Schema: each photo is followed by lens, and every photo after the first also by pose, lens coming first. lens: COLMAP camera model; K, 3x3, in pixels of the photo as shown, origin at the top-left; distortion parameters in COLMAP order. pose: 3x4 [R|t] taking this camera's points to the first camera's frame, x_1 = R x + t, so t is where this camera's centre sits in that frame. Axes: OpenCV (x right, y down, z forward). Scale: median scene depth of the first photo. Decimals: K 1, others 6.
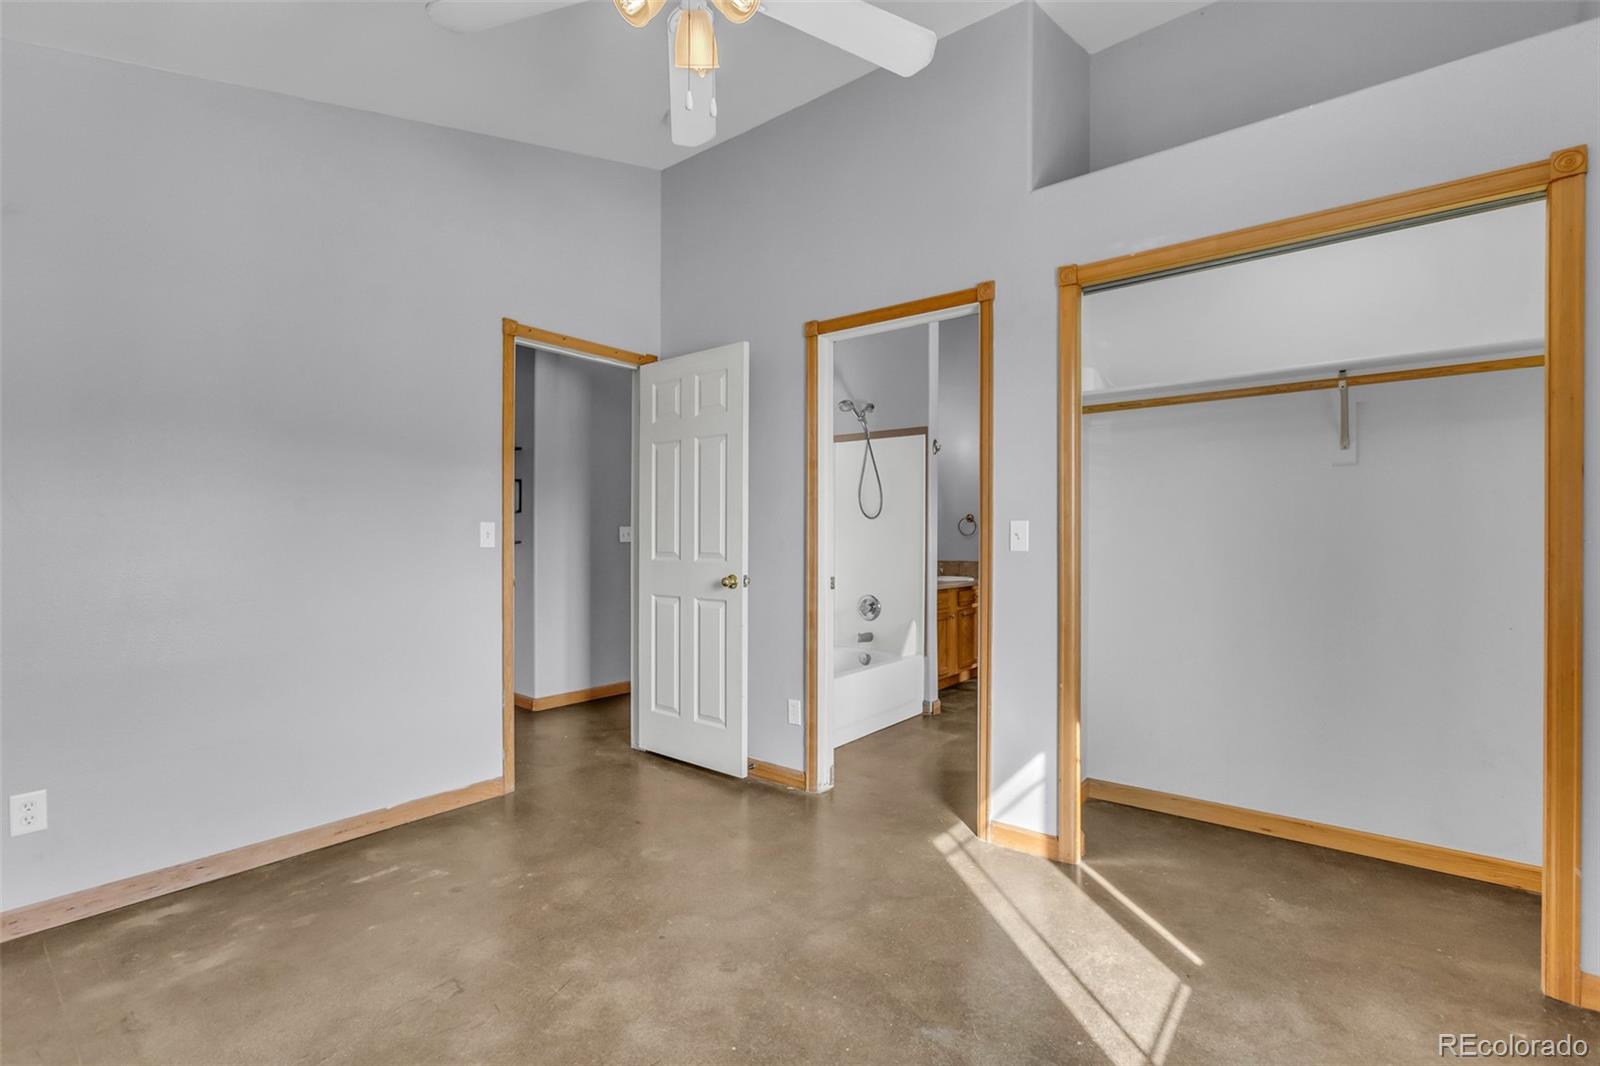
lens RADIAL K [[720.8, 0, 794.1], [0, 720.8, 539.0], [0, 0, 1]] dist [-0.014718, 0.010589]
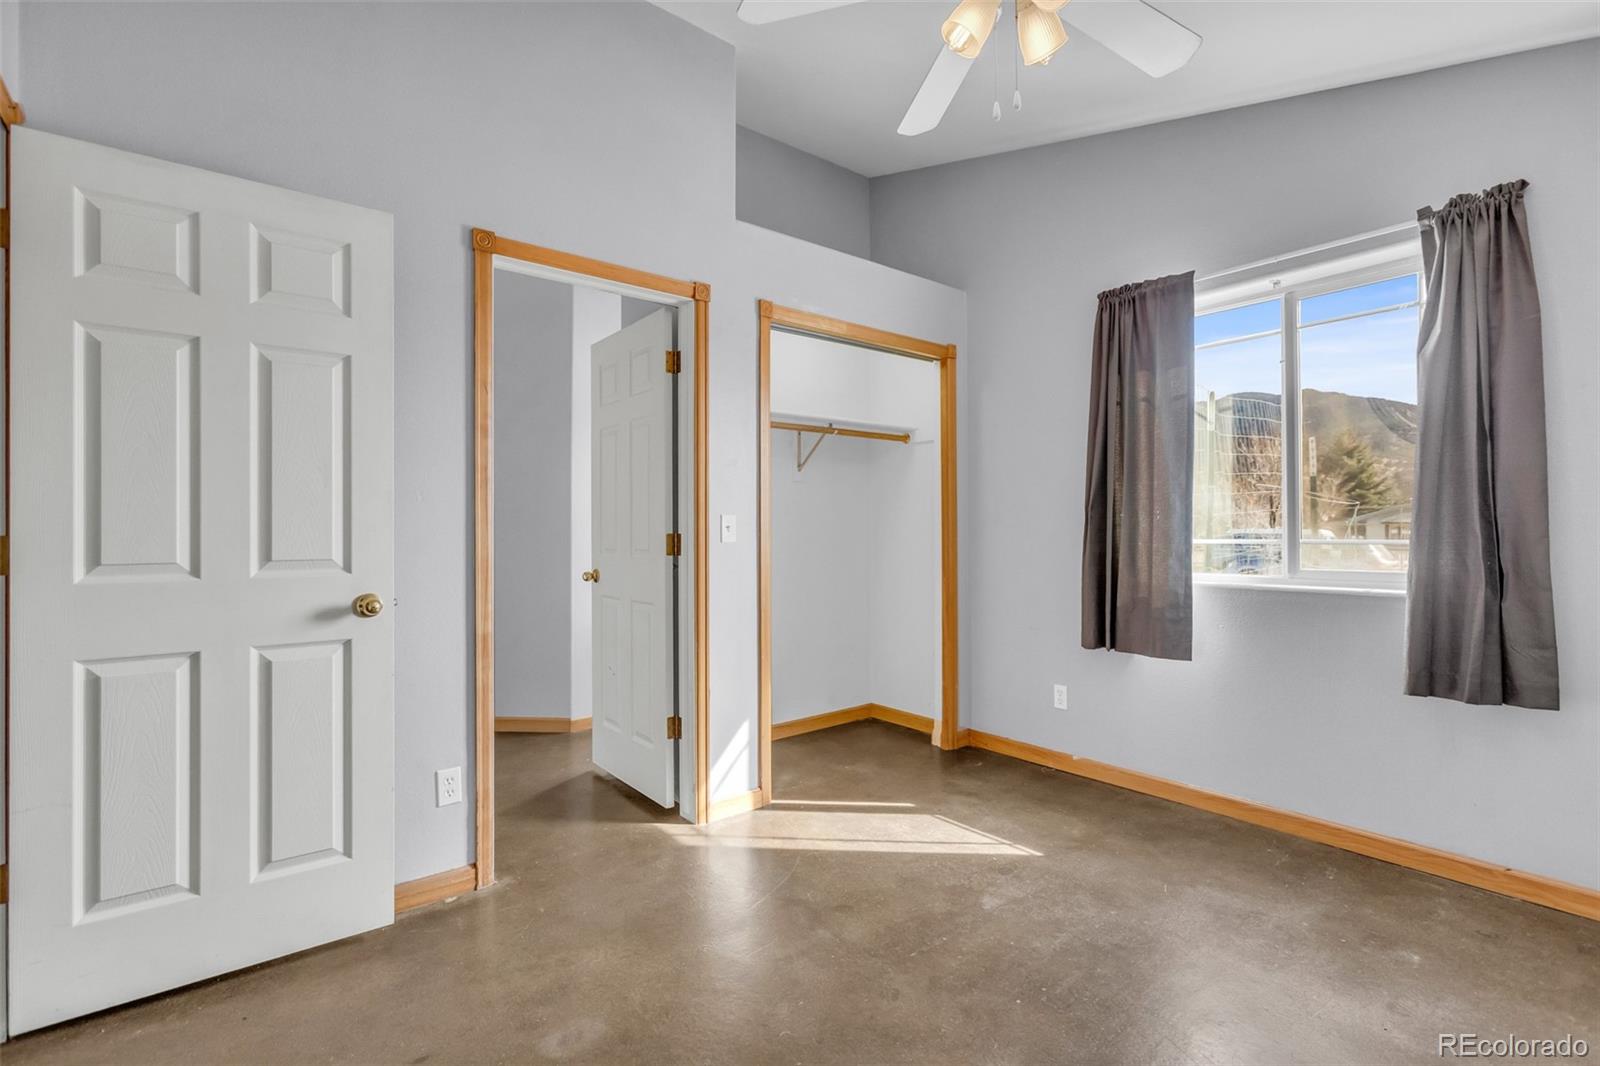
lens RADIAL K [[720.8, 0, 799.1], [0, 720.8, 528.5], [0, 0, 1]] dist [-0.014718, 0.010589]
pose [[0.227332, 0.002100, 0.973815, -0.762439], [0.010363, 0.999936, -0.004575, 0.003122], [-0.973762, 0.011132, 0.227296, 0.676924]]
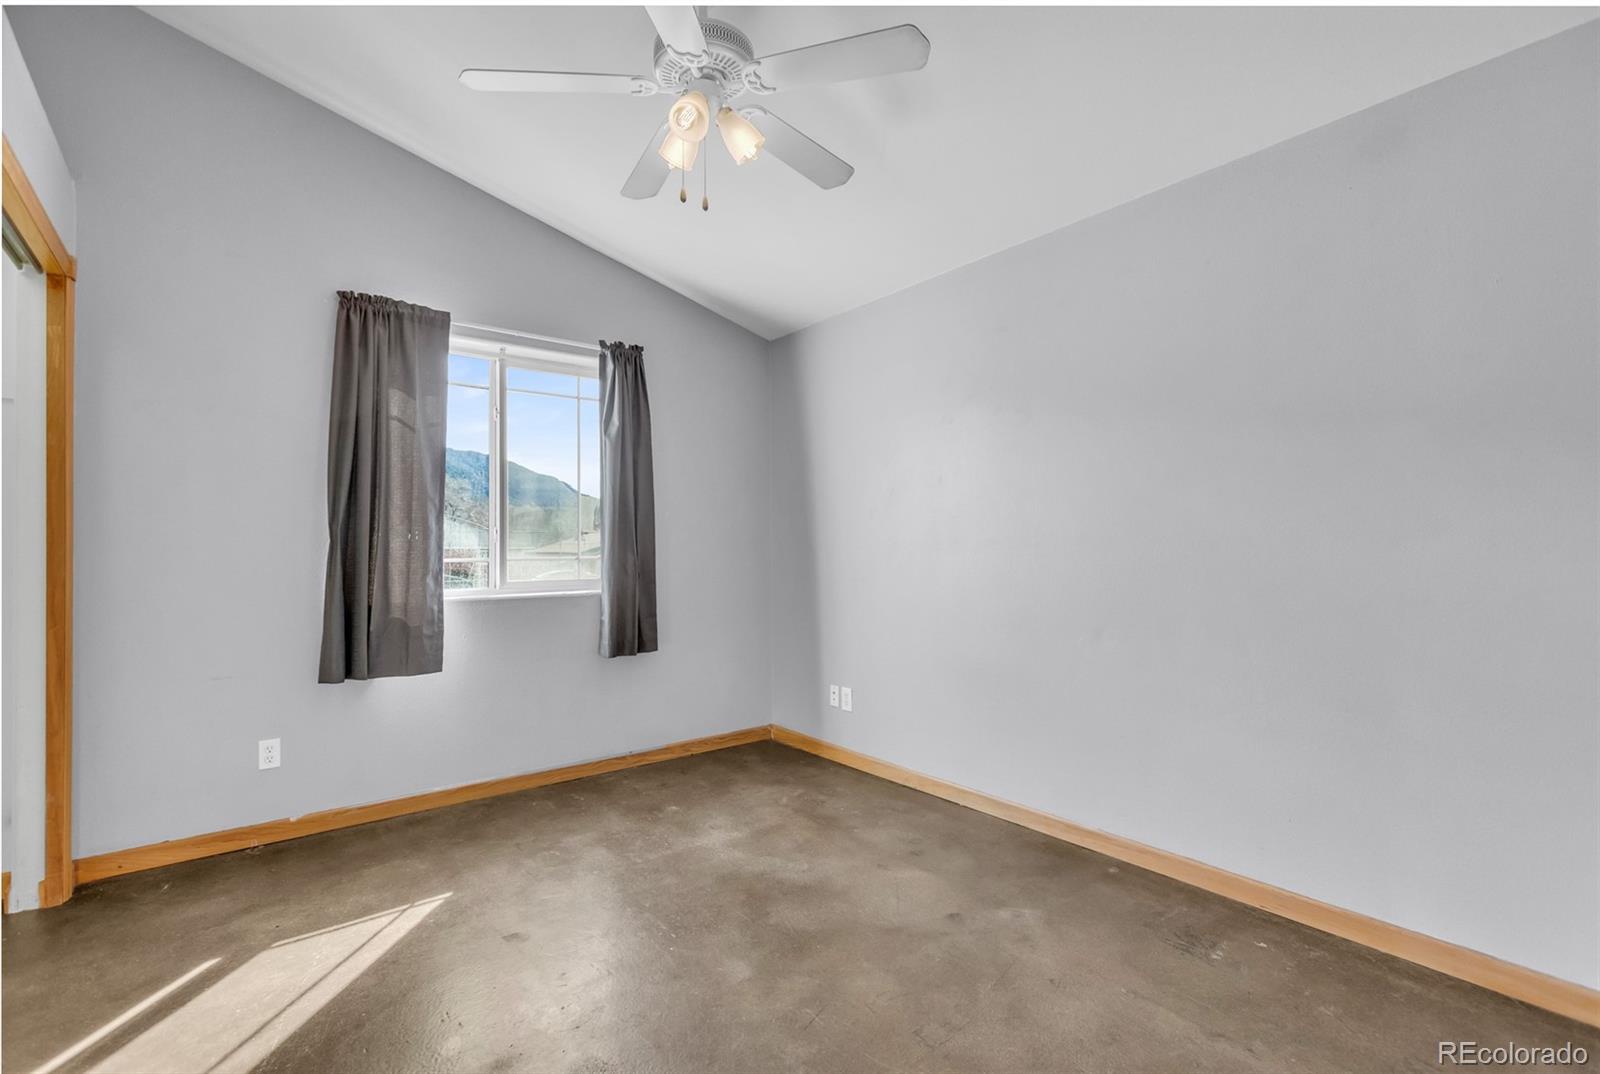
lens RADIAL K [[708.6, 0, 788.8], [0, 708.6, 538.6], [0, 0, 1]] dist [-0.000592, 0.001229]
pose [[-0.969201, 0.002214, 0.246260, -0.378196], [0.002132, 0.999998, -0.000597, -0.011293], [-0.246260, -0.000054, -0.969204, 1.375030]]
